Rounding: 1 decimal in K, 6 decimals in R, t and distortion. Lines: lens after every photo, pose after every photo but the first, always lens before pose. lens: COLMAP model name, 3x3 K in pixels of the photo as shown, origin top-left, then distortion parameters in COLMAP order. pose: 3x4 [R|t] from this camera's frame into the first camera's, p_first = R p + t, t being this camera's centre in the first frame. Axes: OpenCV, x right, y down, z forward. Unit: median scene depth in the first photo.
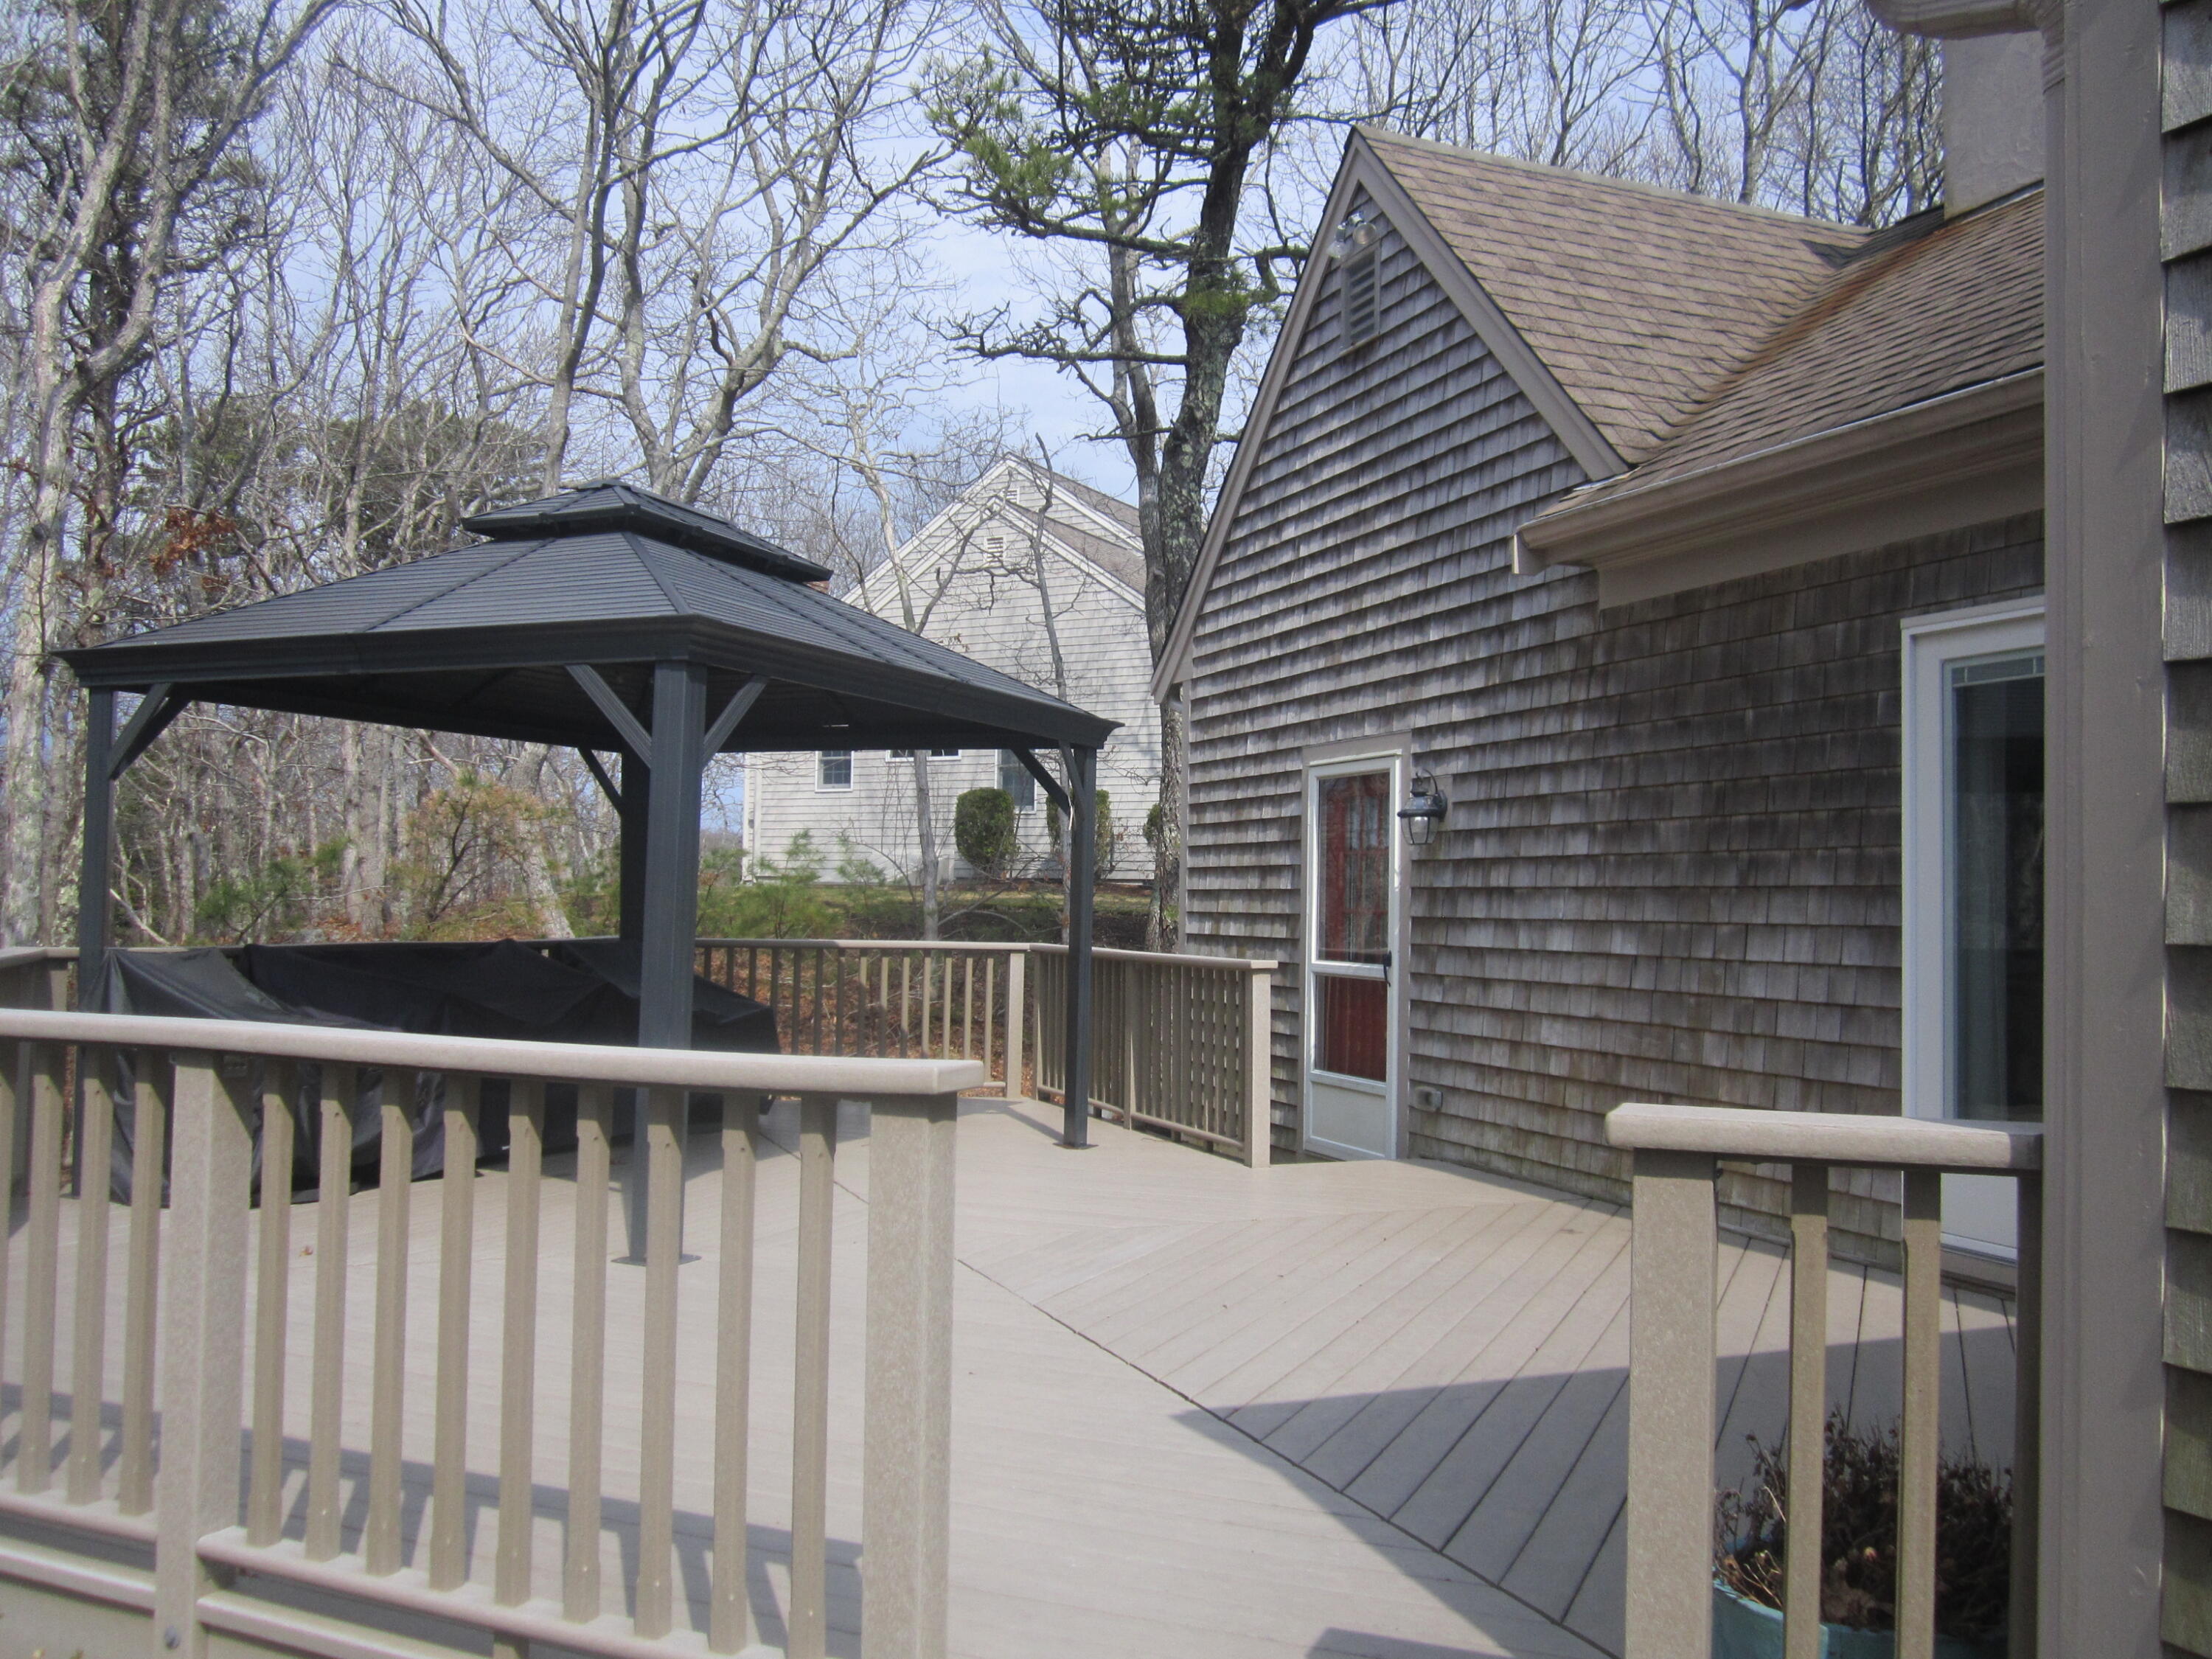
lens RADIAL K [[1822.6, 0, 1120.5], [0, 1822.6, 836.4], [0, 0, 1]] dist [-0.049092, 0.013415]
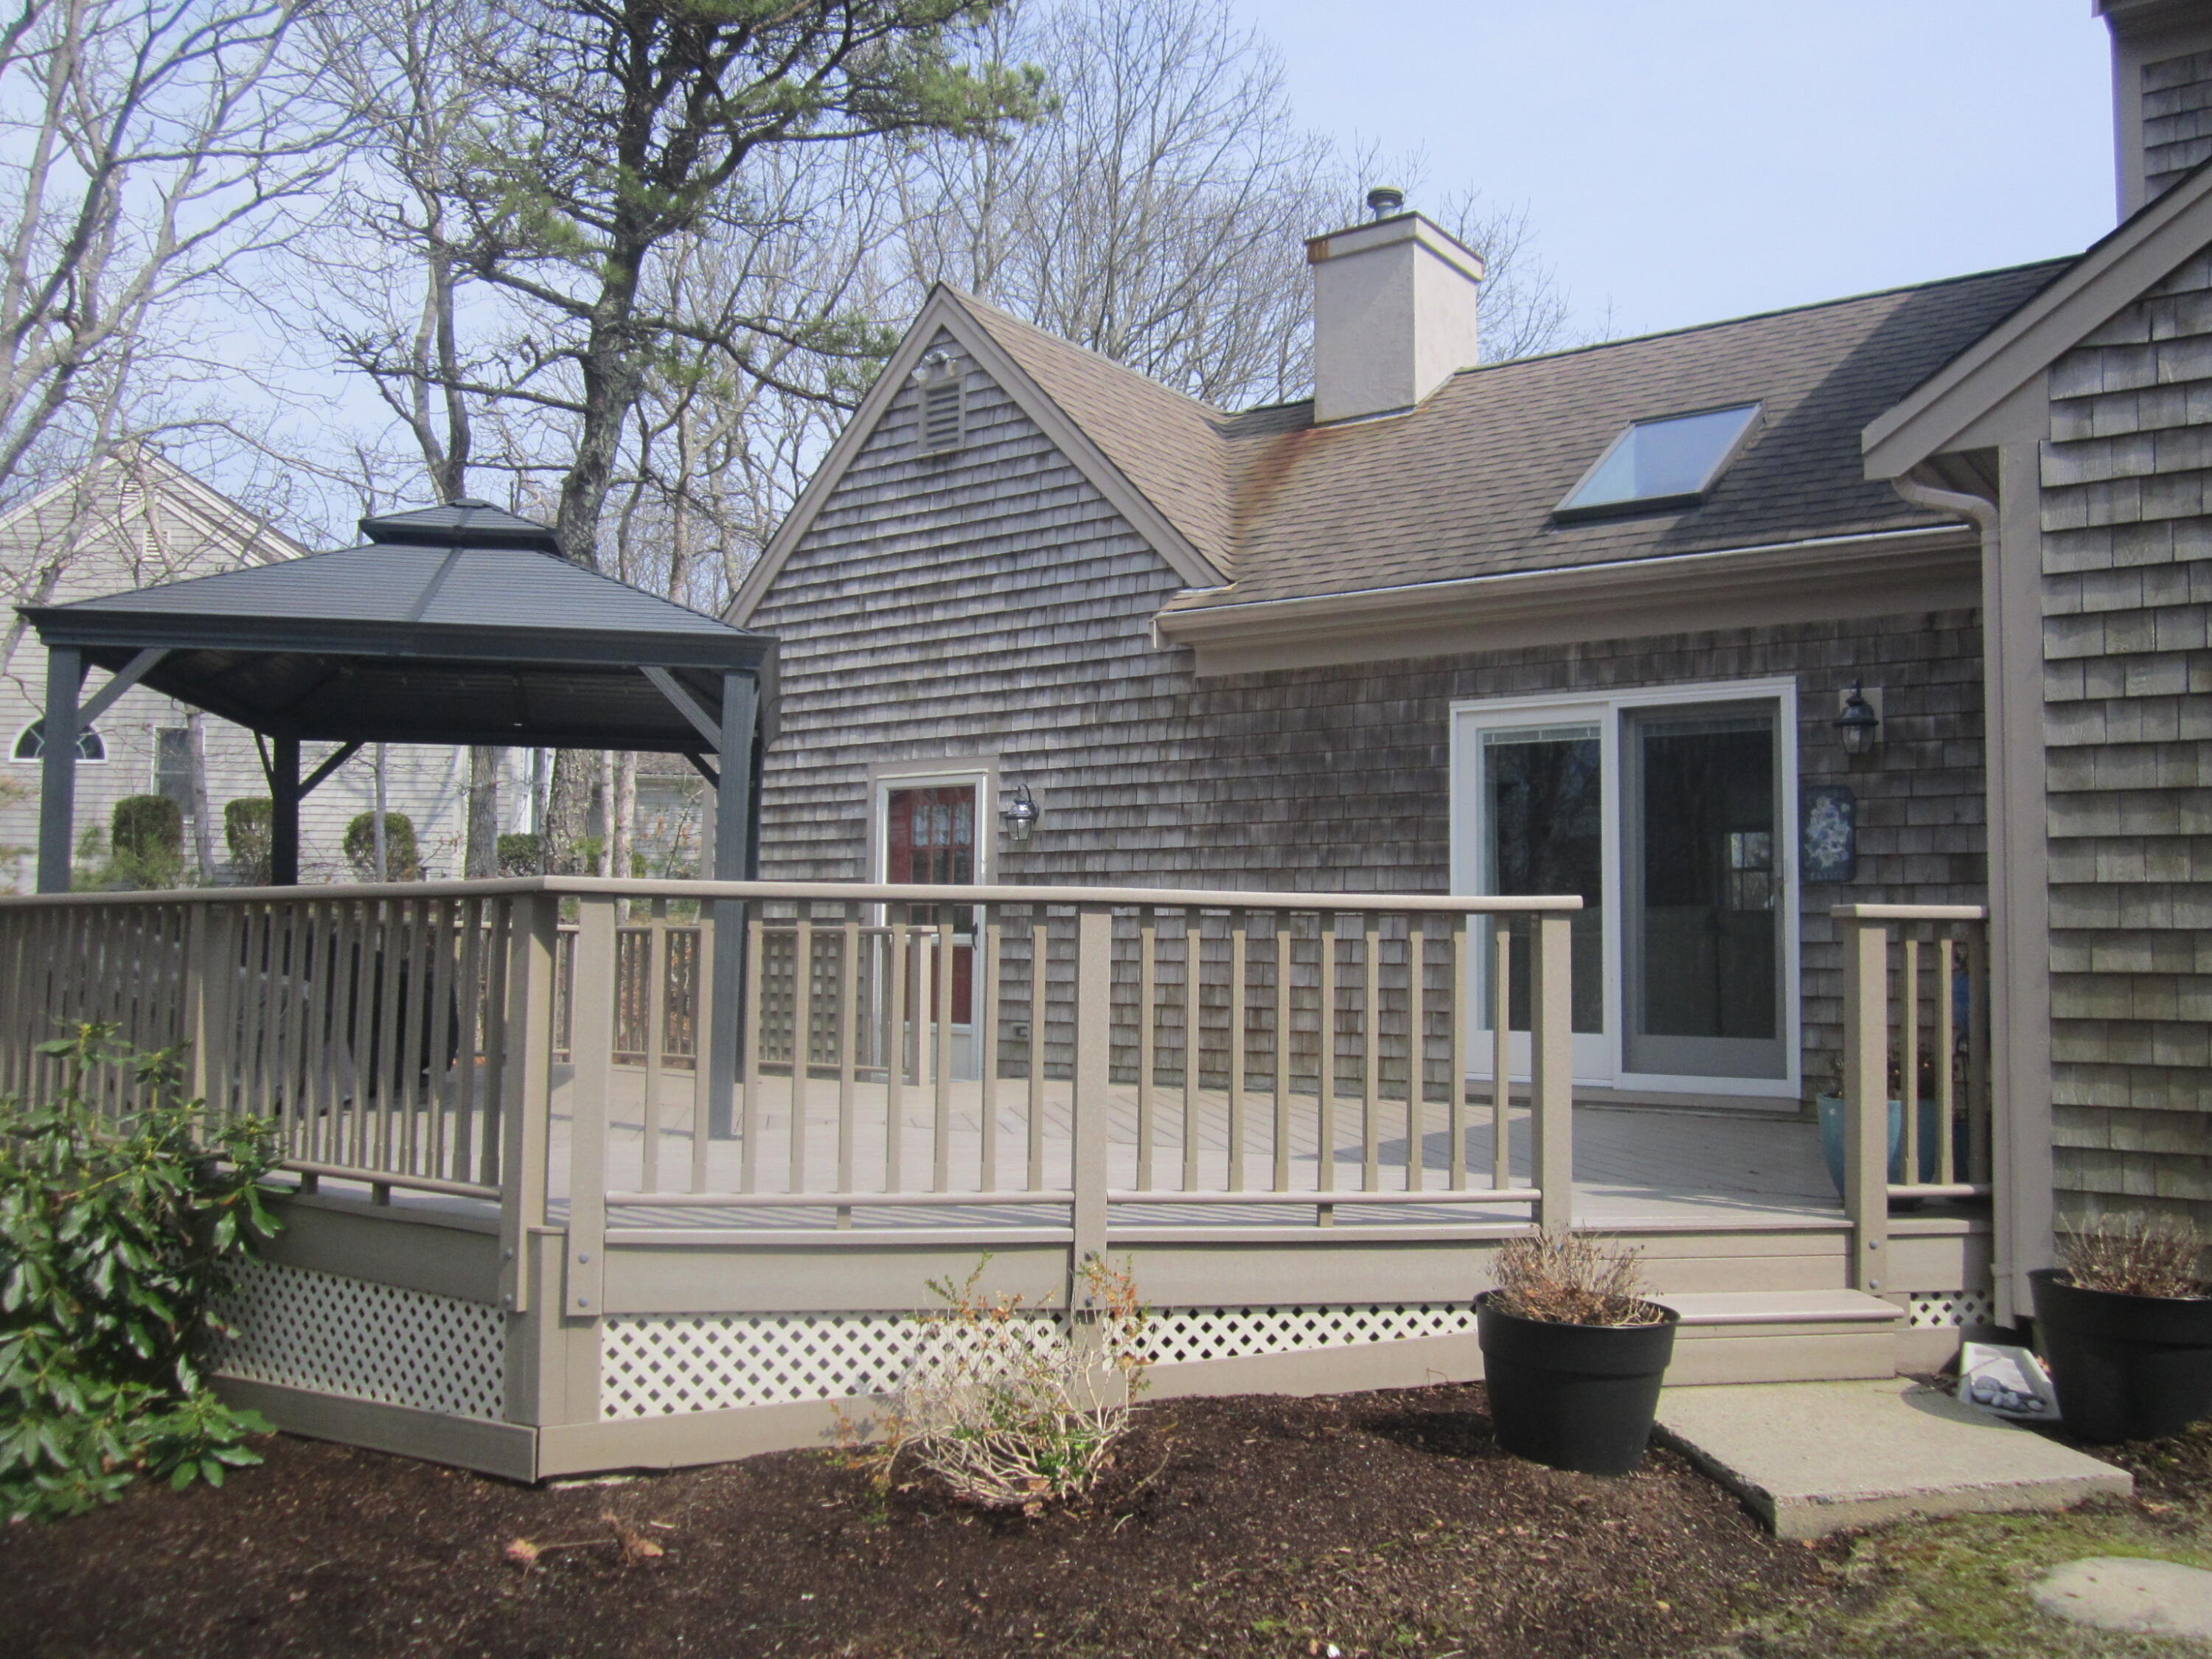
lens RADIAL K [[1822.6, 0, 1083.7], [0, 1822.6, 834.2], [0, 0, 1]] dist [-0.049092, 0.013415]
pose [[0.843346, 0.027767, 0.536653, -0.502287], [-0.016356, 0.999528, -0.026014, 0.033236], [-0.537122, 0.013161, 0.843402, -0.145367]]
